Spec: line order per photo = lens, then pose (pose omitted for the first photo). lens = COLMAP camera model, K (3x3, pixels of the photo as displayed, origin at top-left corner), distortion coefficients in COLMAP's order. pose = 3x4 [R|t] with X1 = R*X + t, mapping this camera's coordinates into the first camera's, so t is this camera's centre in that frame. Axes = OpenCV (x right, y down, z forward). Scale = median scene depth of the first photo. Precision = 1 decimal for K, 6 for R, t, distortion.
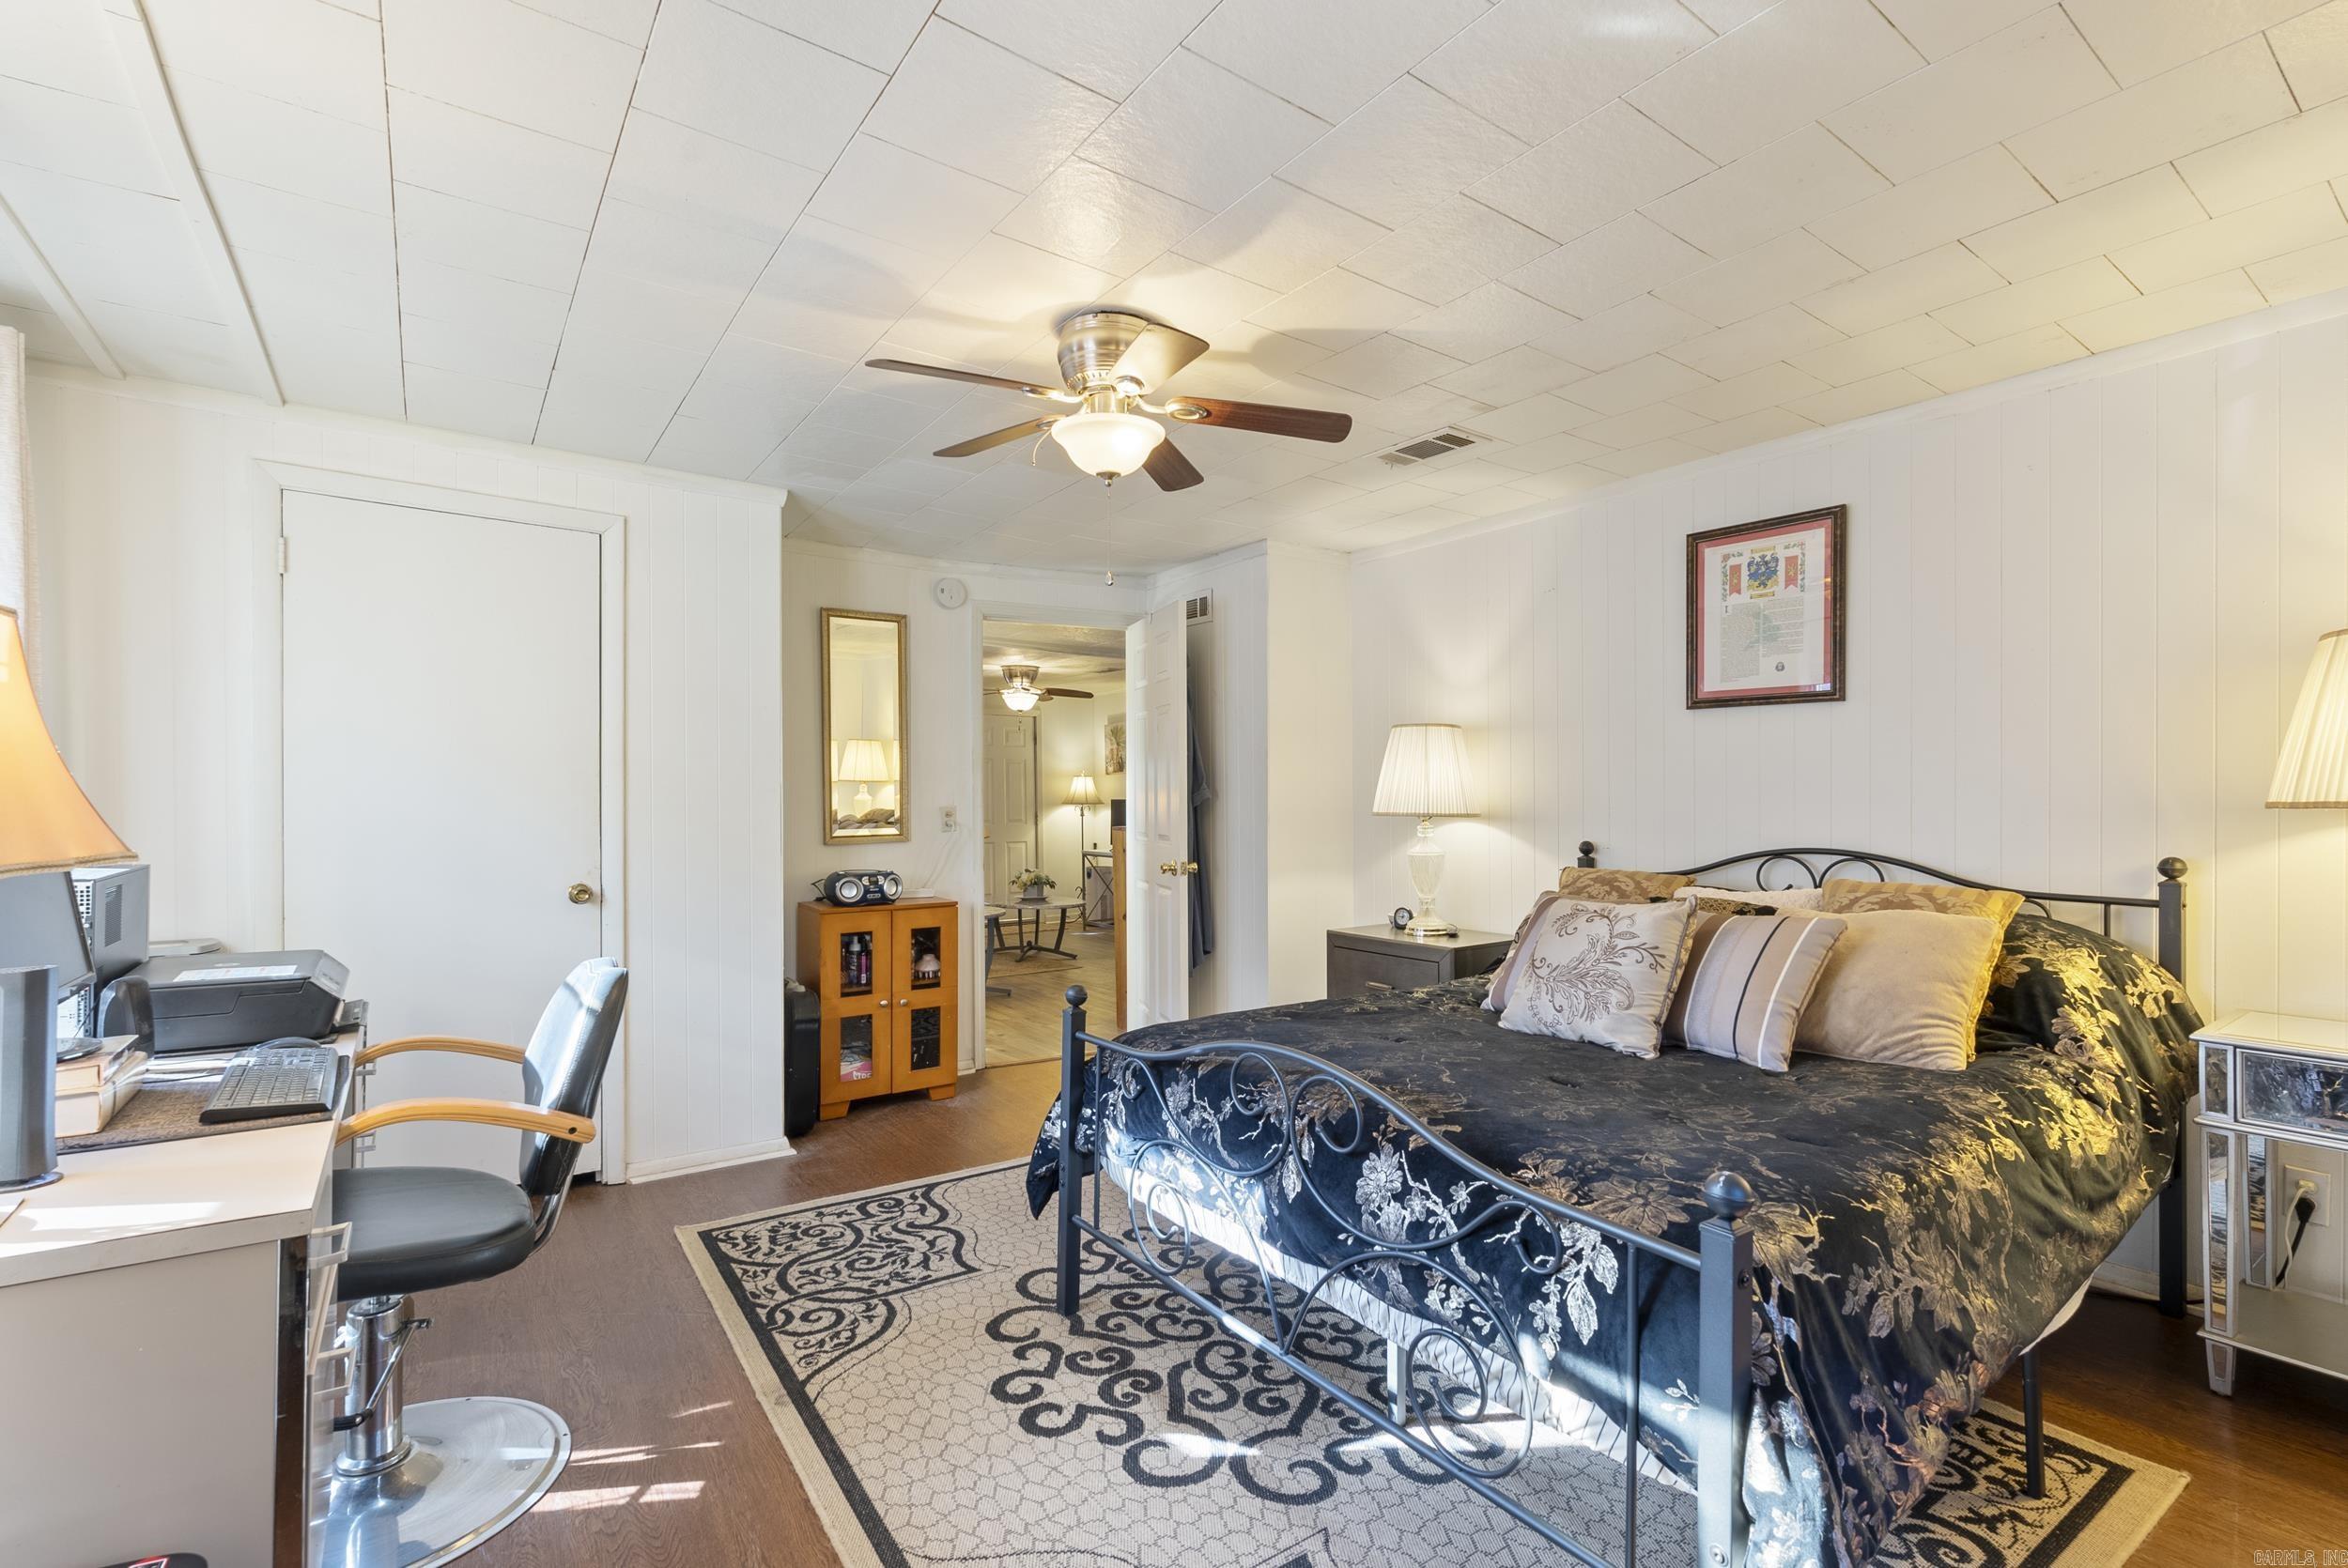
lens RADIAL K [[1031.6, 0, 1177.7], [0, 1031.6, 775.9], [0, 0, 1]] dist [-0.007963, 0.000327]
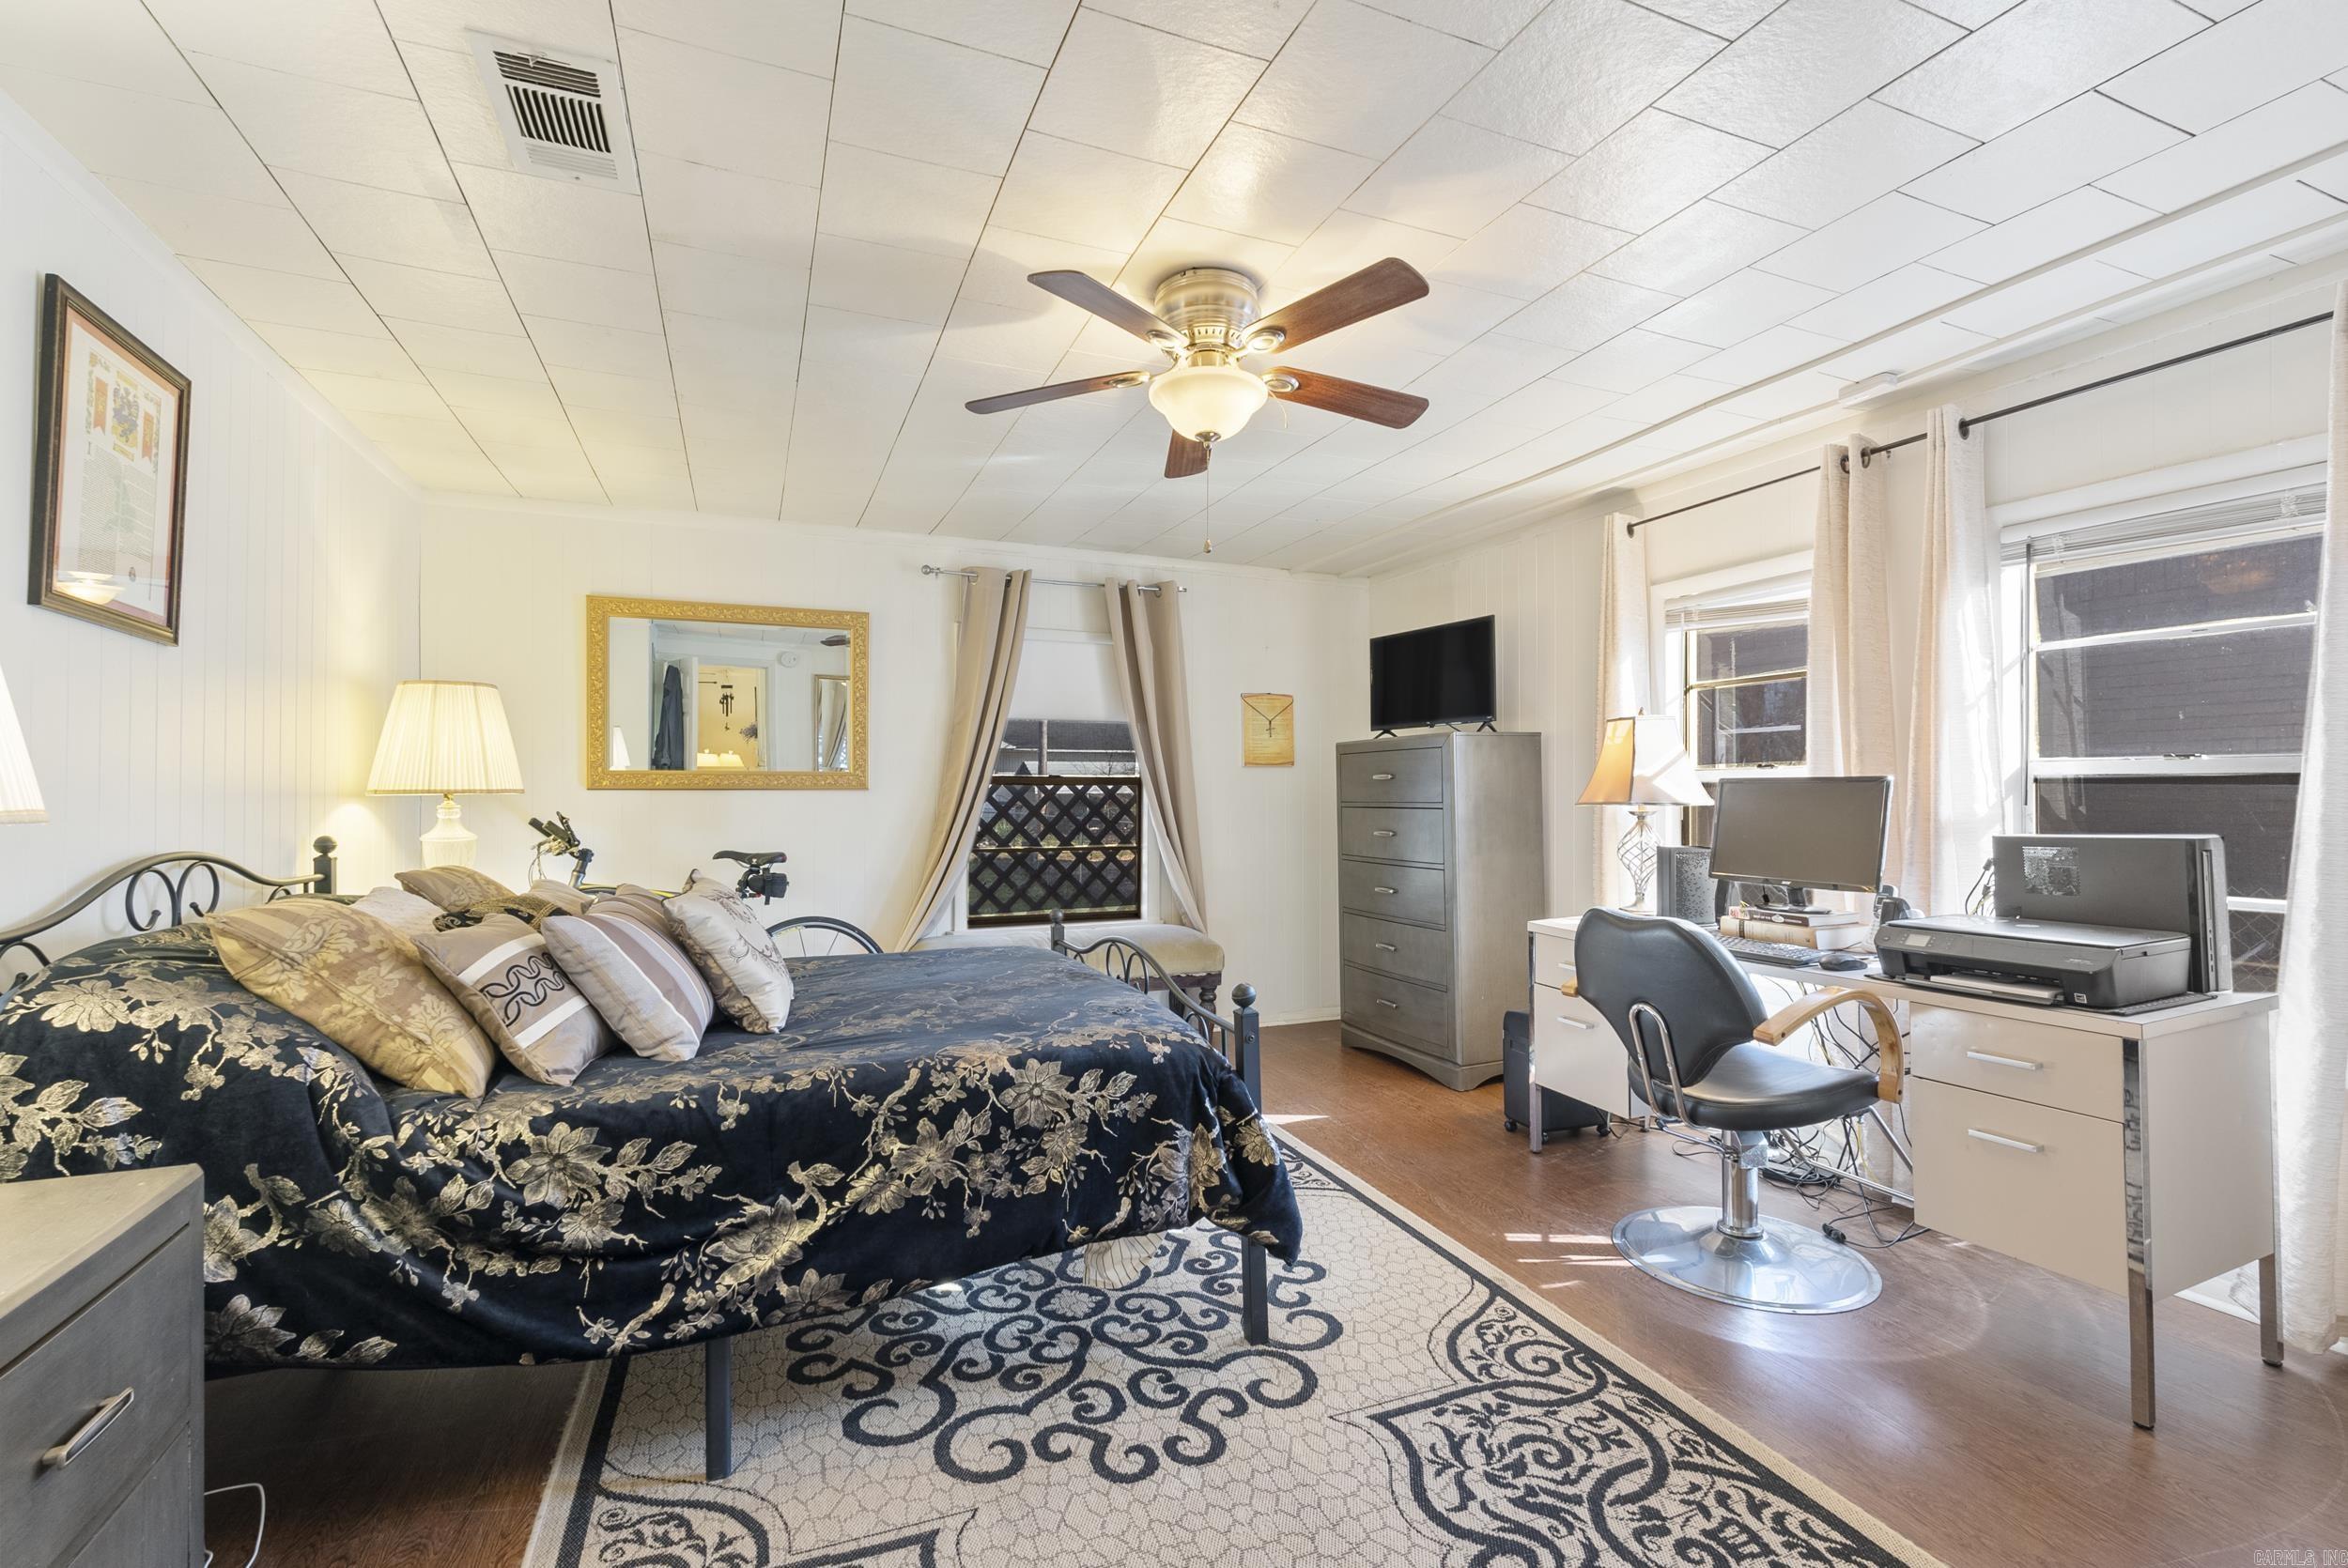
lens RADIAL K [[1031.6, 0, 1177.7], [0, 1031.6, 775.9], [0, 0, 1]] dist [-0.007963, 0.000327]
pose [[-0.974458, 0.010198, 0.224337, -0.246888], [-0.000054, 0.998958, -0.045644, 0.062606], [-0.224569, -0.044490, -0.973442, 1.911631]]
